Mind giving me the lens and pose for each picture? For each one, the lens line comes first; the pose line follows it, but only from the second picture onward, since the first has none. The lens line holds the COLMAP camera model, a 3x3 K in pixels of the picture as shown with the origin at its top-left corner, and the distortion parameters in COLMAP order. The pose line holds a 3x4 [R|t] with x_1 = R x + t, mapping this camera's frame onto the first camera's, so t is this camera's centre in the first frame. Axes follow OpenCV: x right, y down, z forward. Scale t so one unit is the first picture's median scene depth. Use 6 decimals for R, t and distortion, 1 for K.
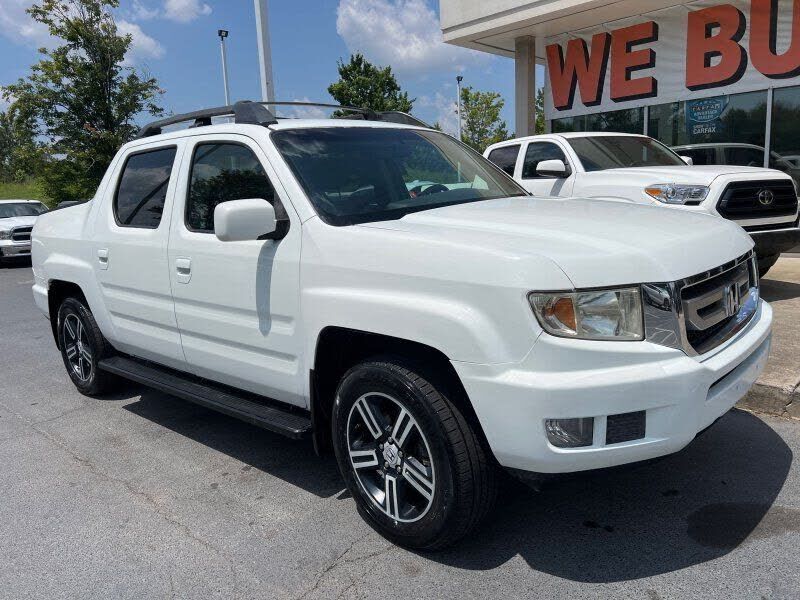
lens RADIAL K [[624.9, 0, 398.9], [0, 624.9, 301.3], [0, 0, 1]] dist [0.012624, 0.003441]
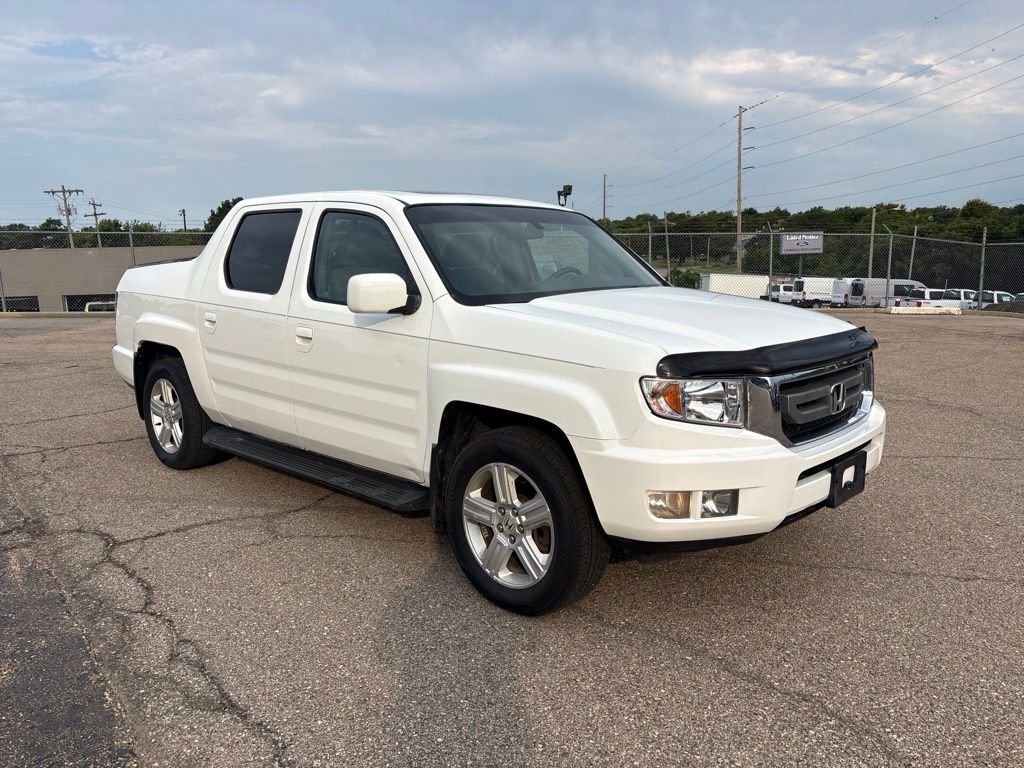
lens RADIAL K [[799.9, 0, 510.8], [0, 799.9, 380.6], [0, 0, 1]] dist [0.012624, 0.003441]
pose [[0.998474, 0.051494, -0.019937, 0.005382], [-0.051676, 0.998626, -0.008685, 0.010978], [0.019462, 0.009702, 0.999764, -0.296077]]
